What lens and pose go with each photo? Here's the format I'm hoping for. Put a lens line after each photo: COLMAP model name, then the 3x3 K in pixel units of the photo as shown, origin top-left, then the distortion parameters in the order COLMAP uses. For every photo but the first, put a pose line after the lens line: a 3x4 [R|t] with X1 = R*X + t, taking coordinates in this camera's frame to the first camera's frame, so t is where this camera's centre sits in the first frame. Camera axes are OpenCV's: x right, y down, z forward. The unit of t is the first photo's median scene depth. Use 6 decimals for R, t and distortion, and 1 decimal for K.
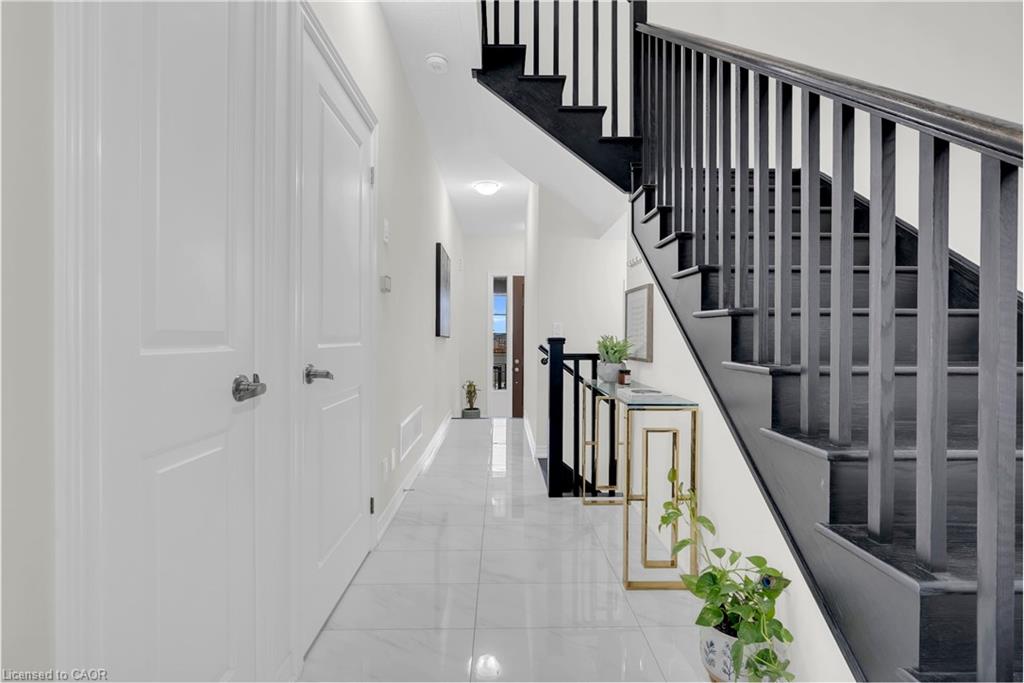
lens RADIAL K [[463.1, 0, 508.6], [0, 463.1, 340.2], [0, 0, 1]] dist [-0.009551, 0.002971]
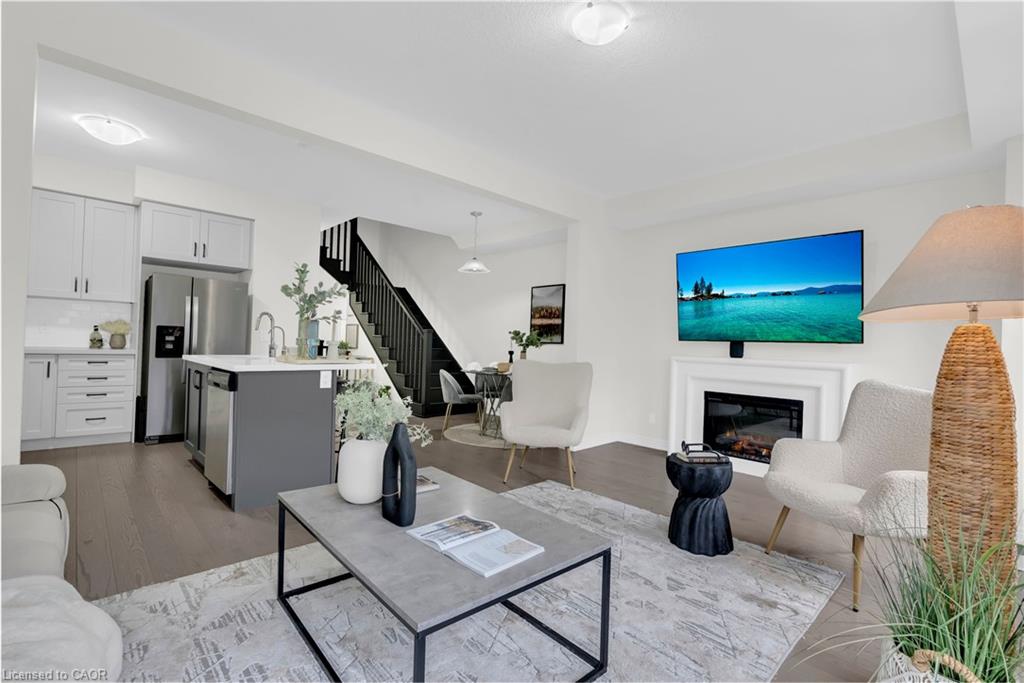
lens RADIAL K [[463.1, 0, 511.3], [0, 463.1, 339.4], [0, 0, 1]] dist [-0.009551, 0.002971]
pose [[0.736780, 0.025662, 0.675645, -1.043898], [-0.021837, 0.999661, -0.014155, 0.004644], [-0.675779, -0.004325, 0.737091, -2.026159]]
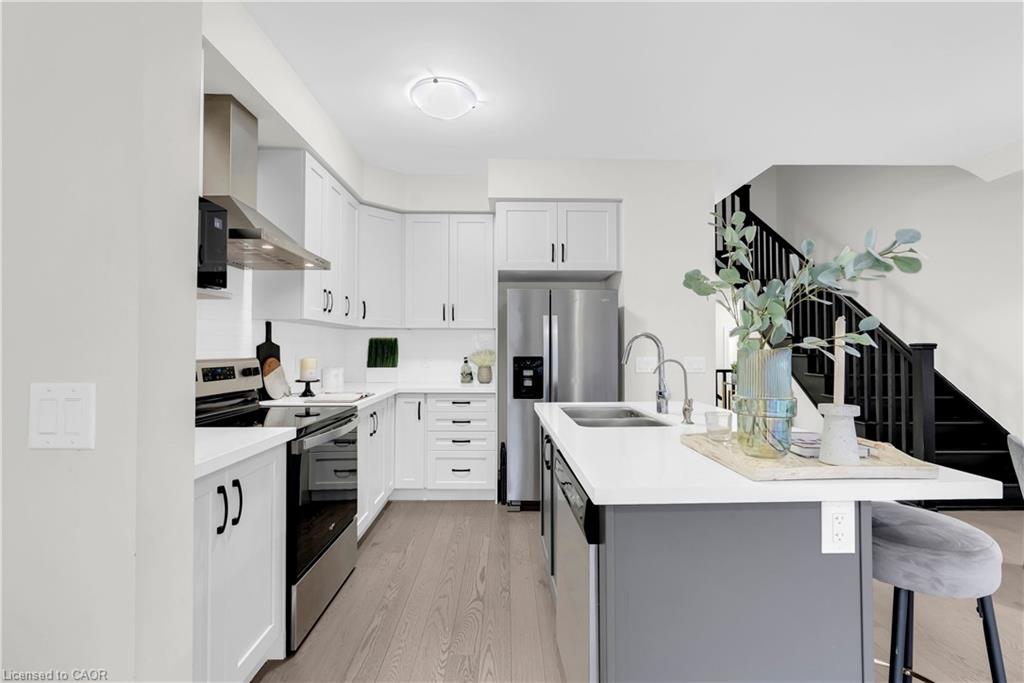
lens RADIAL K [[463.1, 0, 507.8], [0, 463.1, 342.7], [0, 0, 1]] dist [-0.009551, 0.002971]
pose [[0.999937, -0.002880, -0.010893, -0.862739], [0.002613, 0.999697, -0.024468, -0.049813], [0.010961, 0.024438, 0.999641, -1.207913]]
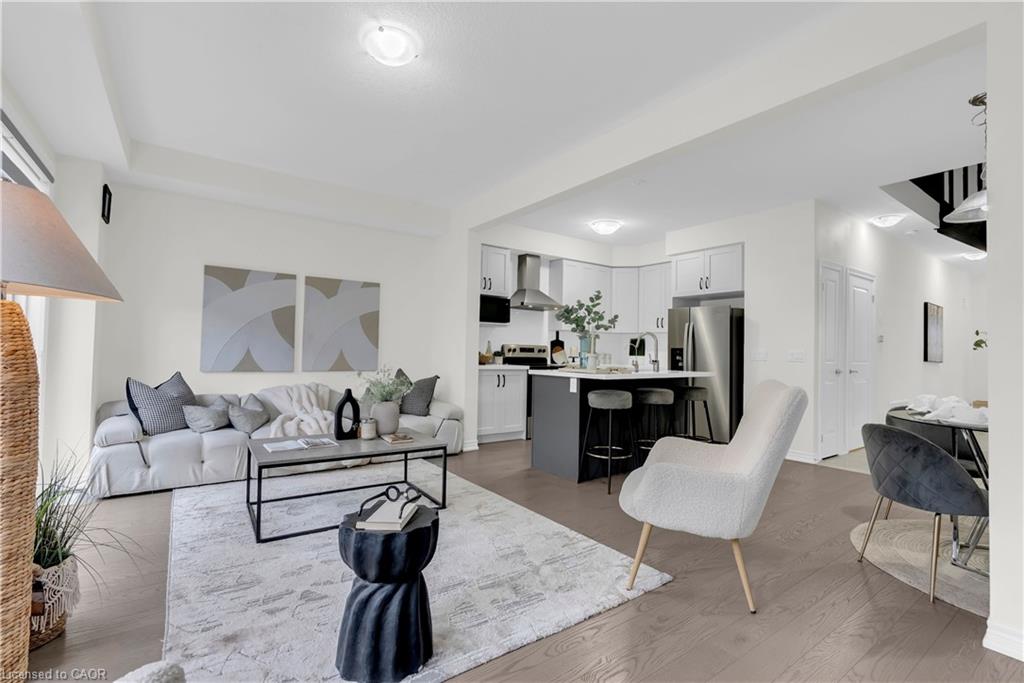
lens RADIAL K [[463.1, 0, 513.5], [0, 463.1, 341.1], [0, 0, 1]] dist [-0.009551, 0.002971]
pose [[0.575736, -0.008742, -0.817589, 0.521461], [-0.029900, 0.999049, -0.031737, 0.016473], [0.817089, 0.042718, 0.574927, -1.807269]]
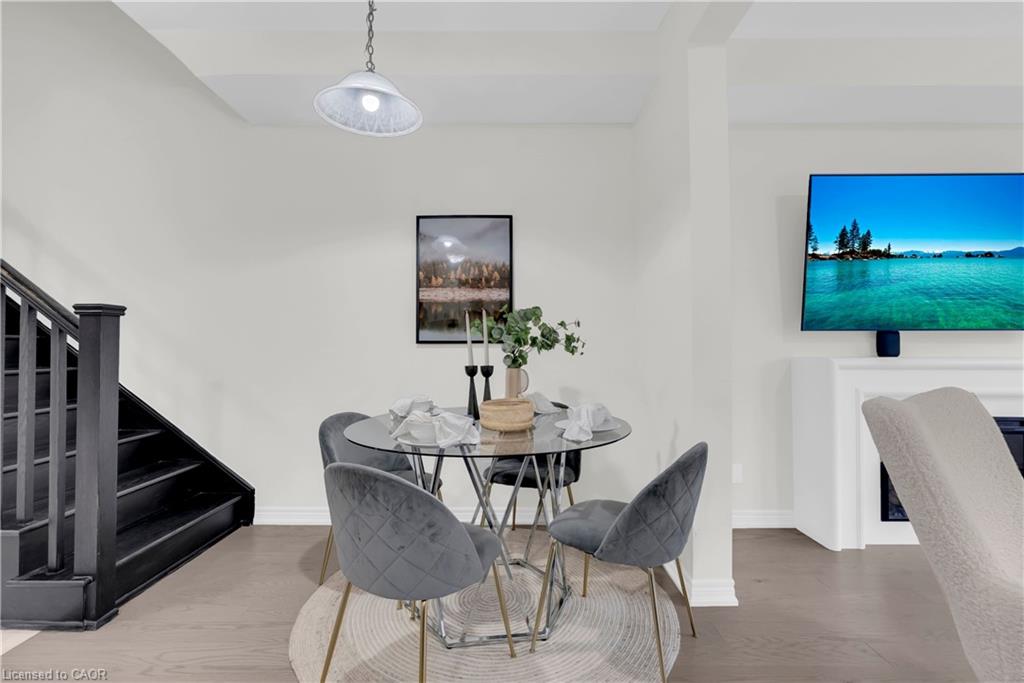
lens RADIAL K [[463.1, 0, 509.7], [0, 463.1, 337.9], [0, 0, 1]] dist [-0.009551, 0.002971]
pose [[0.027407, 0.017292, 0.999475, -0.353720], [0.013199, 0.999757, -0.017659, -0.006255], [-0.999537, 0.013676, 0.027172, -0.498165]]
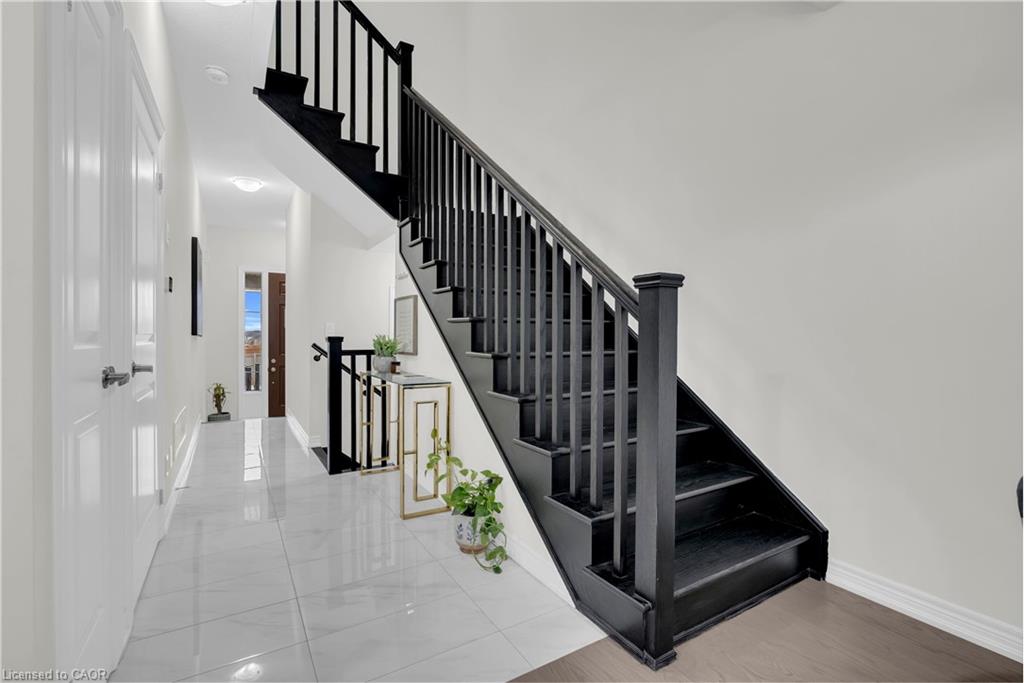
lens RADIAL K [[463.1, 0, 518.0], [0, 463.1, 339.7], [0, 0, 1]] dist [-0.009551, 0.002971]
pose [[0.857130, -0.004006, 0.515084, -0.115013], [0.003039, 0.999992, 0.002720, 0.001095], [-0.515091, -0.000766, 0.857135, -0.258104]]
